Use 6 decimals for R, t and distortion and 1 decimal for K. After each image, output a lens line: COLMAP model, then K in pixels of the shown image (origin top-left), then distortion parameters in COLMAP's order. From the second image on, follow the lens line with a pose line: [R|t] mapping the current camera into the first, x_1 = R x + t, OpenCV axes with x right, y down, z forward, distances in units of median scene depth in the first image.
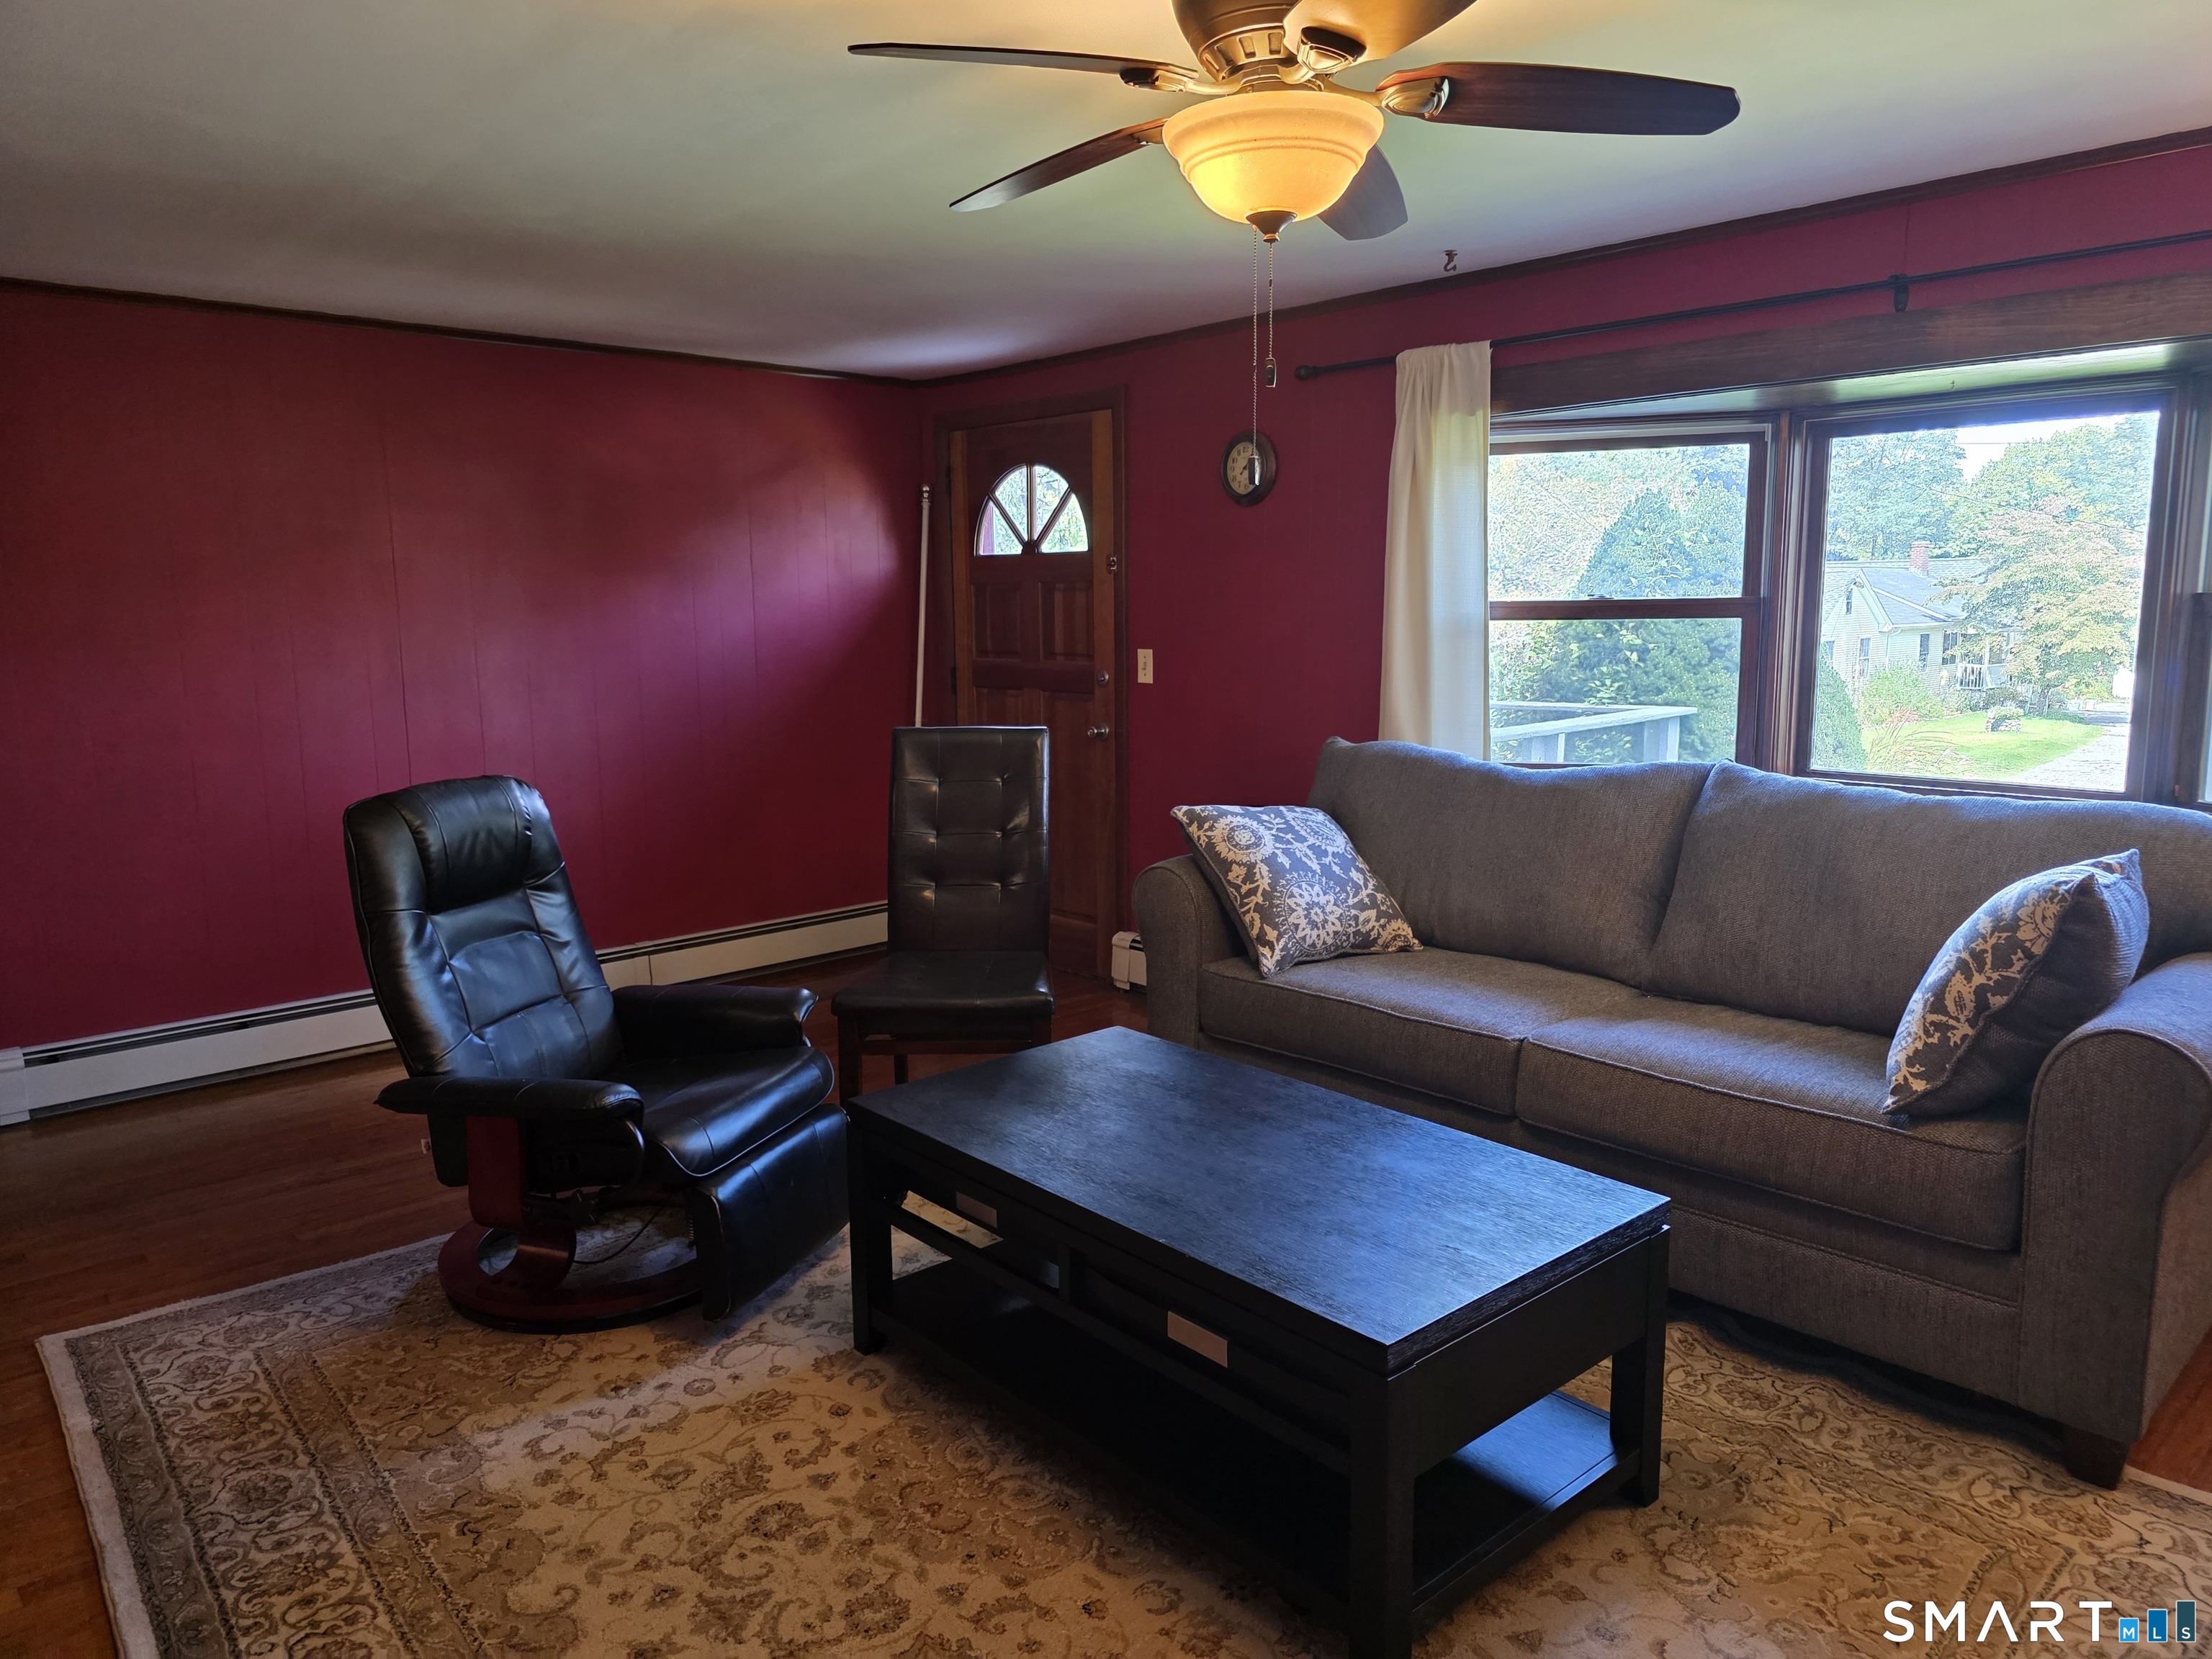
lens RADIAL K [[1504.6, 0, 1104.3], [0, 1504.6, 839.8], [0, 0, 1]] dist [0.057553, -0.049077]
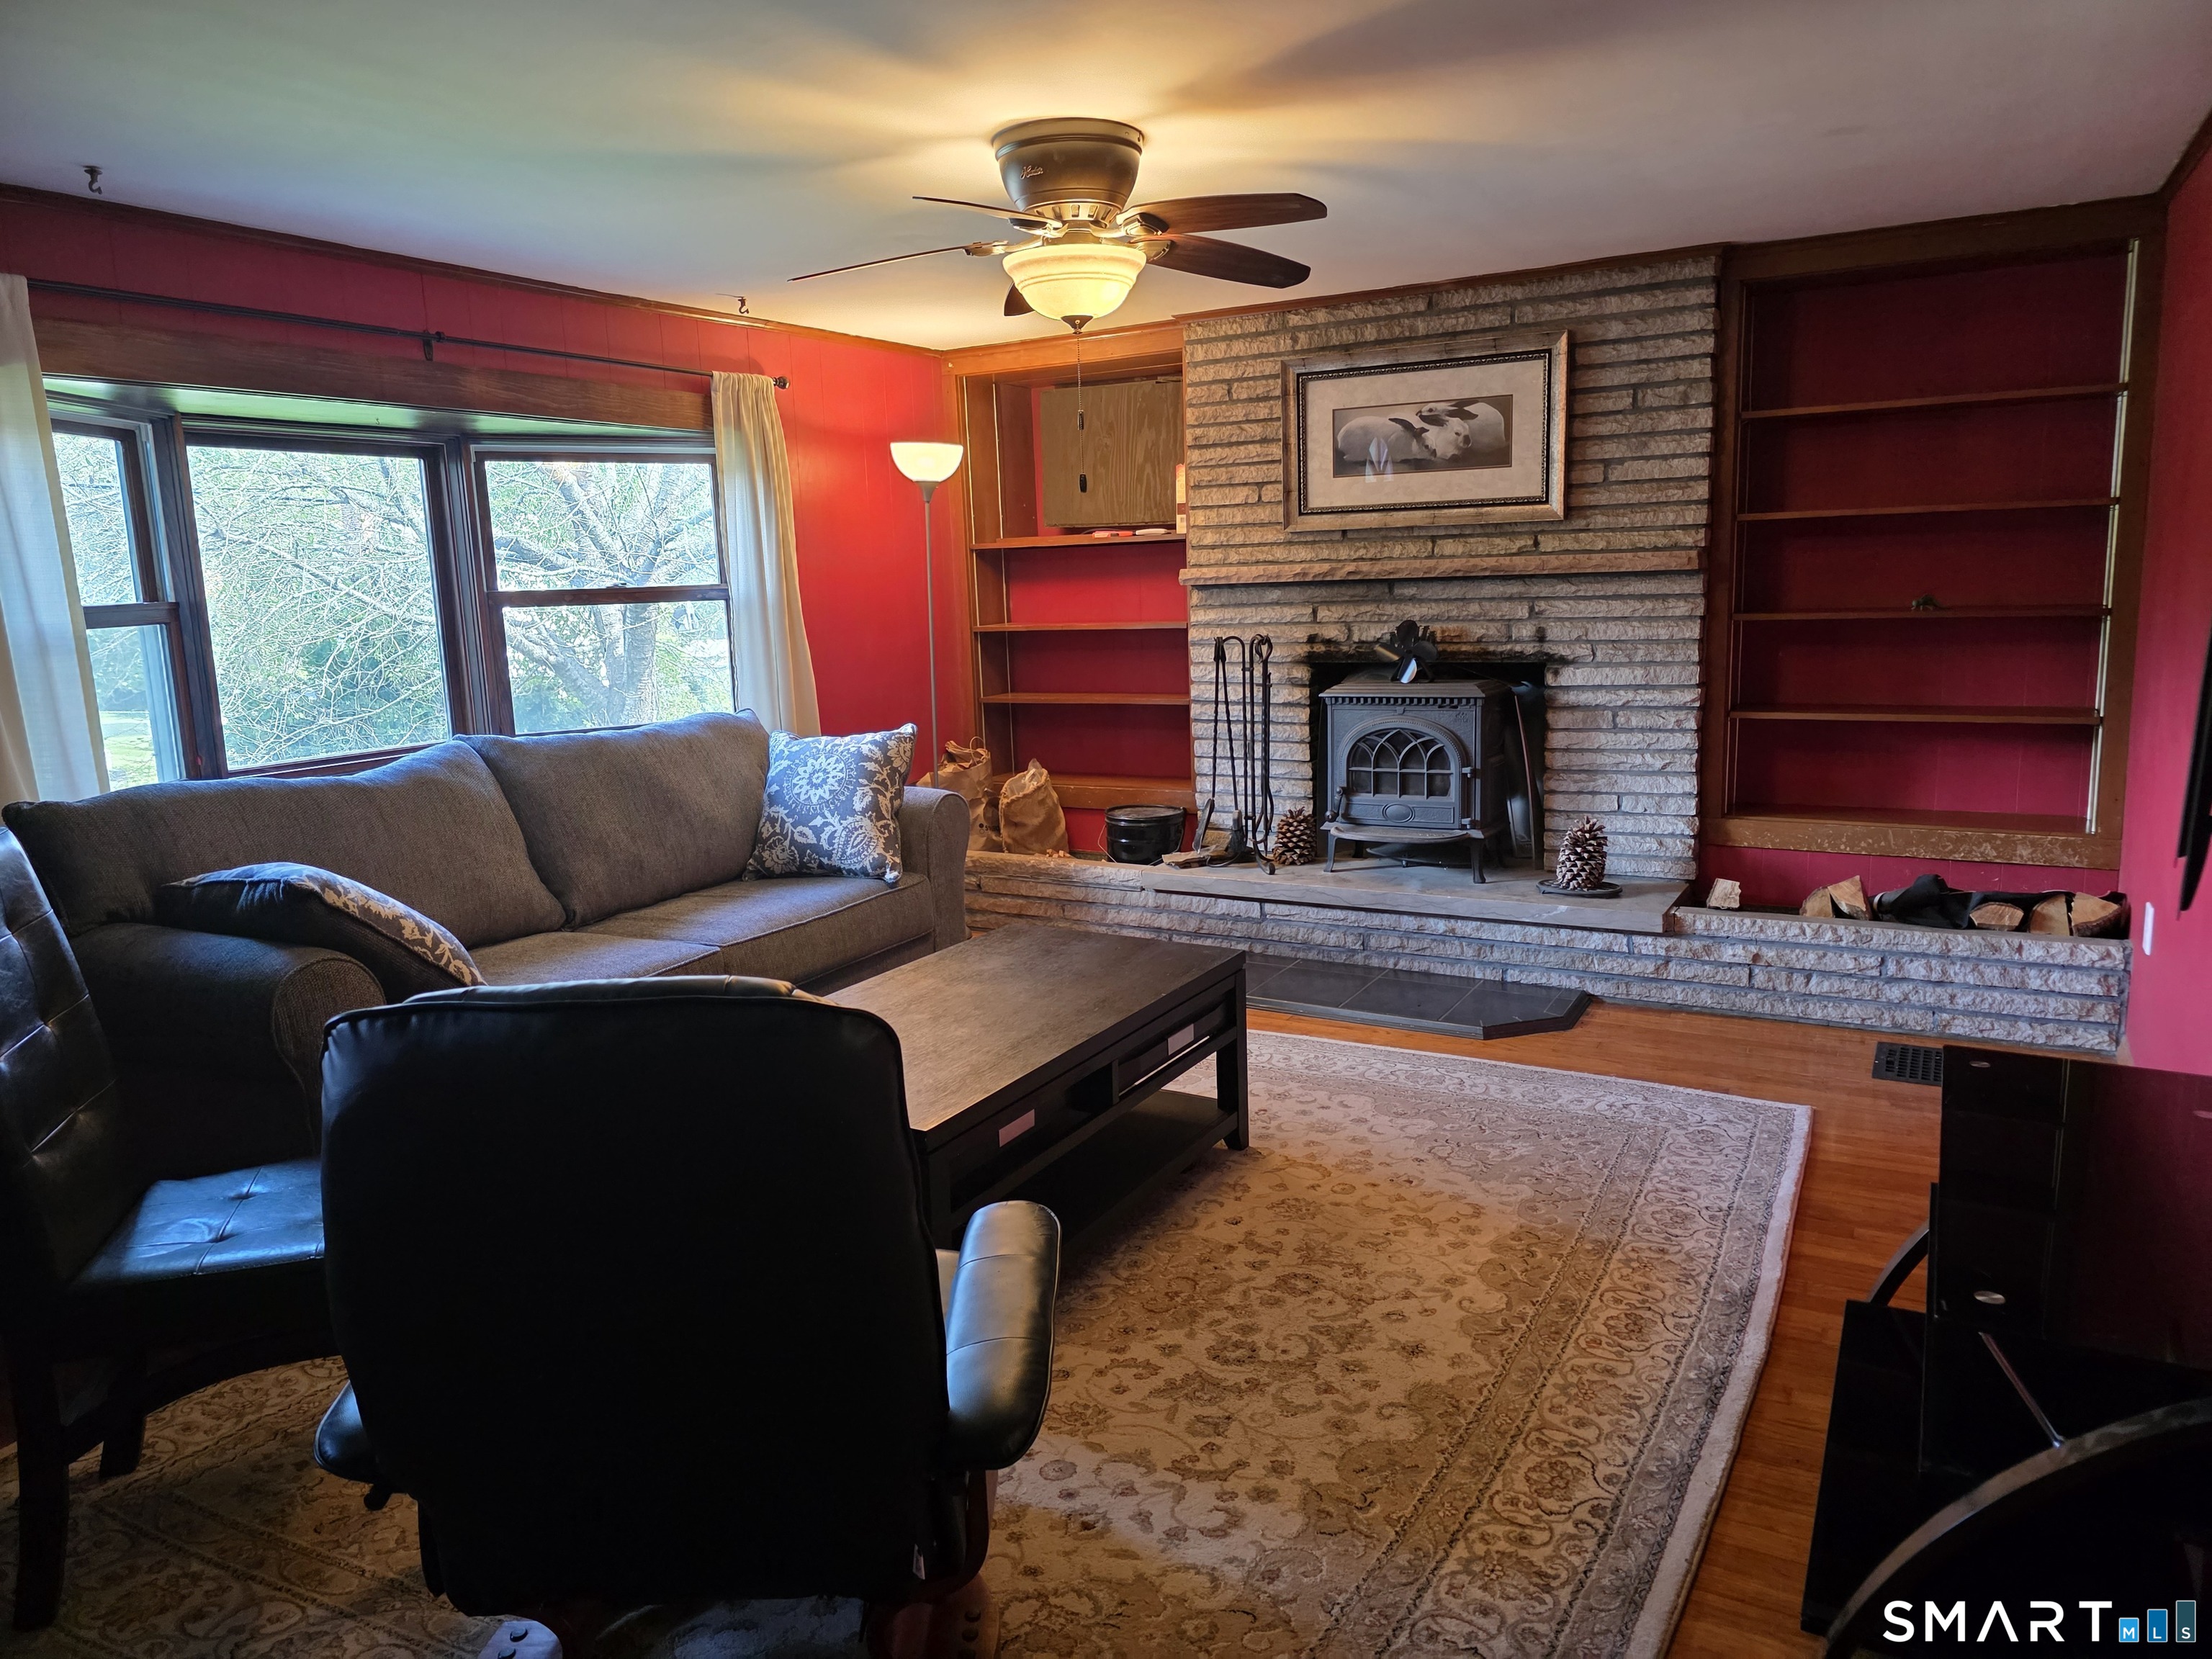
lens RADIAL K [[1504.6, 0, 1106.4], [0, 1504.6, 823.6], [0, 0, 1]] dist [0.057553, -0.049077]
pose [[-0.325327, -0.136659, 0.935674, -1.142476], [0.185431, 0.961070, 0.204841, -0.185032], [-0.927242, 0.240143, -0.287322, 1.249675]]
